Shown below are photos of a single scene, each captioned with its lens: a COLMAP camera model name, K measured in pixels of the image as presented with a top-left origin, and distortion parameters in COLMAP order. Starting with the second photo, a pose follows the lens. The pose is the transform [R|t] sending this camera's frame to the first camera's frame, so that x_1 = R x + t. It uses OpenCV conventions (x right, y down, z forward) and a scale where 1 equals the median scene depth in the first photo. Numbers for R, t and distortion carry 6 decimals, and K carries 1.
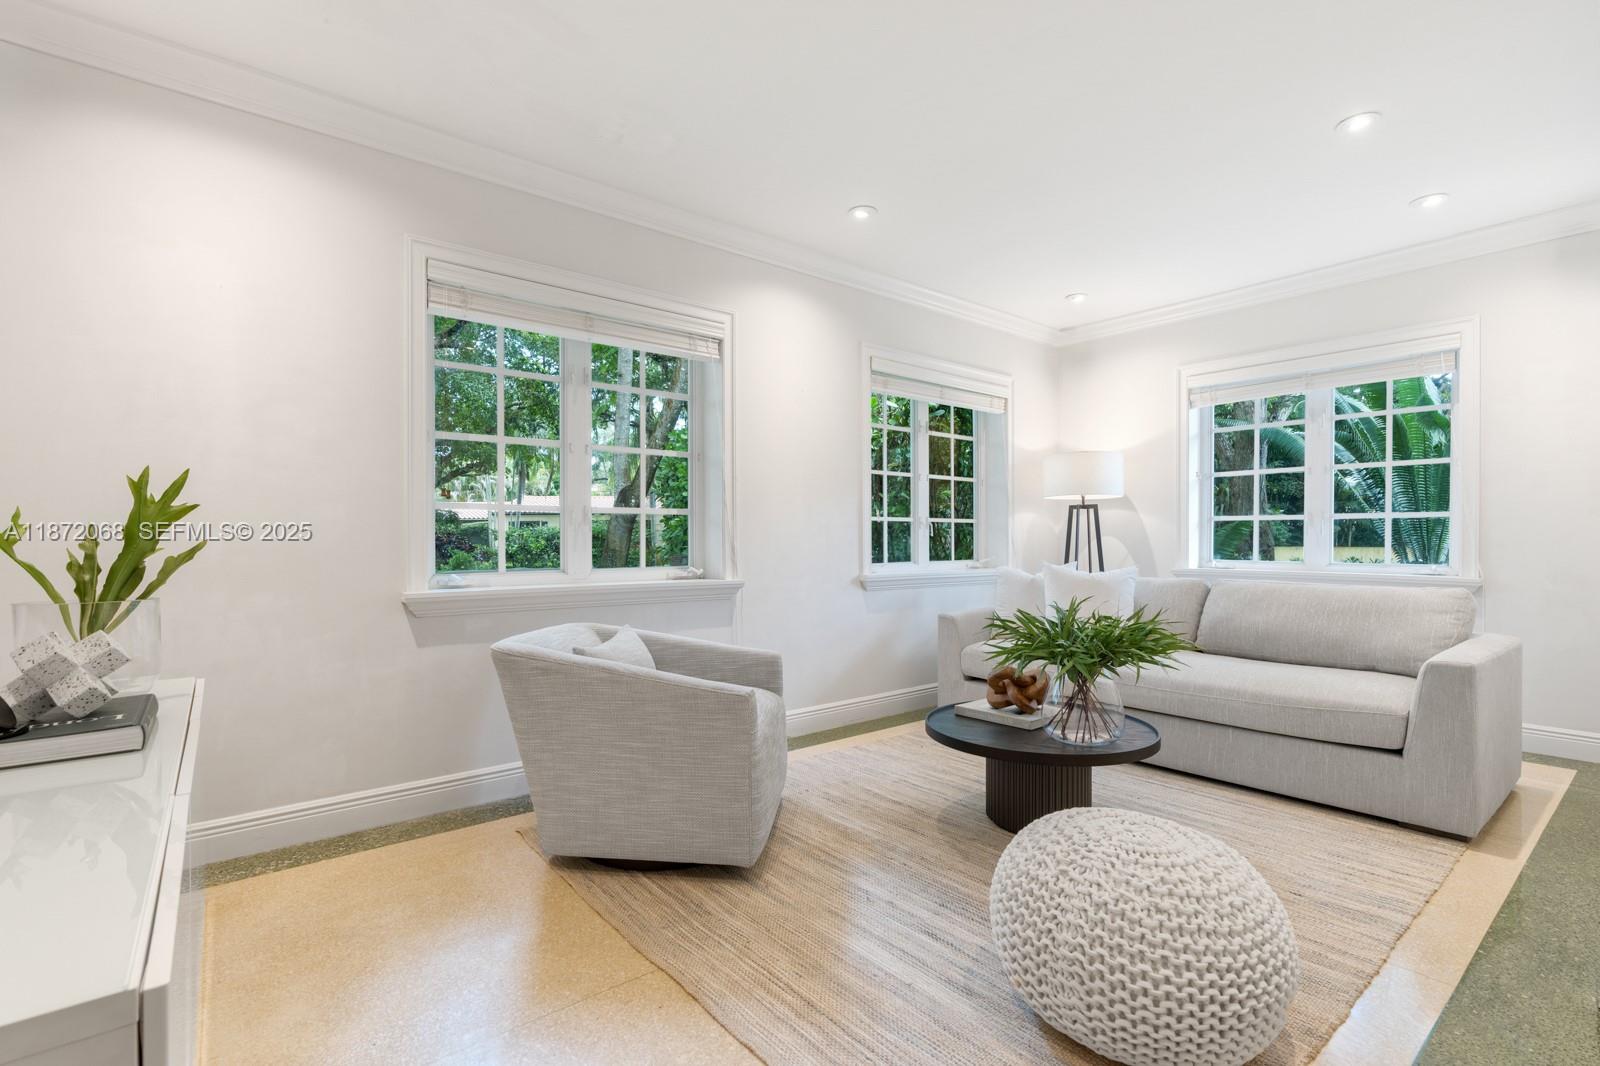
lens RADIAL K [[743.5, 0, 799.3], [0, 743.5, 540.9], [0, 0, 1]] dist [-0.000689, 0.000398]
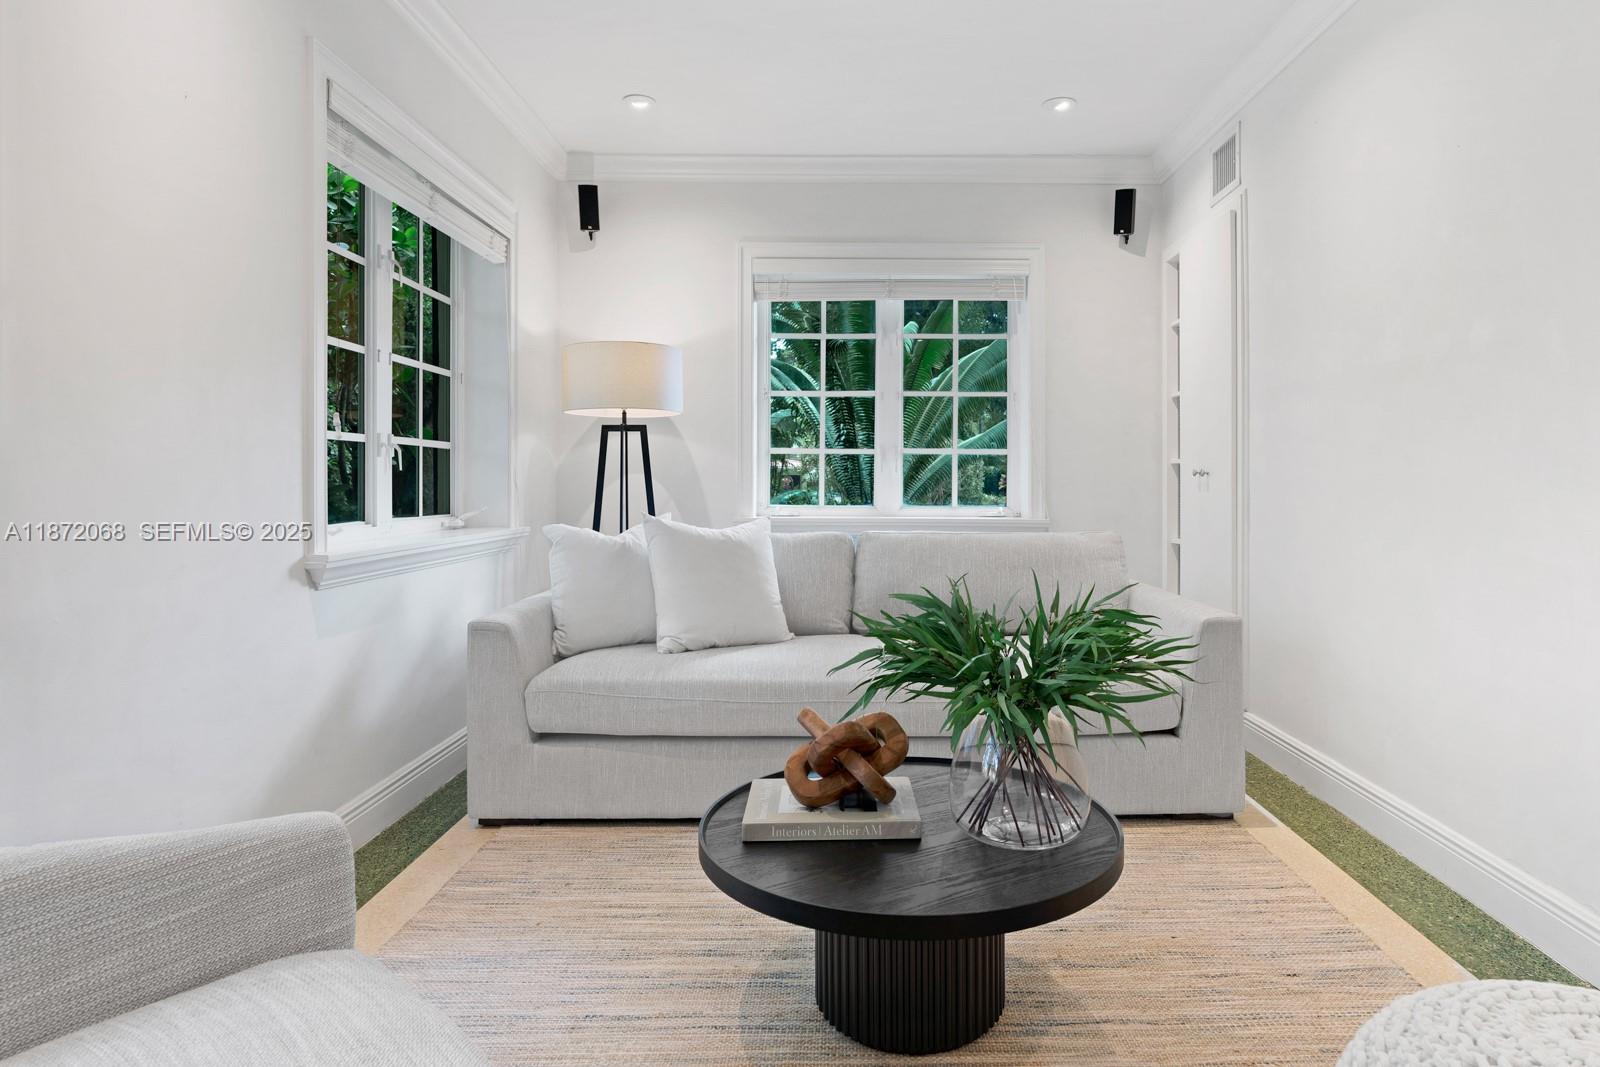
lens RADIAL K [[895.9, 0, 801.7], [0, 895.9, 480.3], [0, 0, 1]] dist [-0.024567, -0.000173]
pose [[0.635826, 0.000686, 0.771832, -0.134834], [0.003713, 0.999985, -0.003947, 0.003946], [-0.771824, 0.005375, 0.635814, 0.410503]]
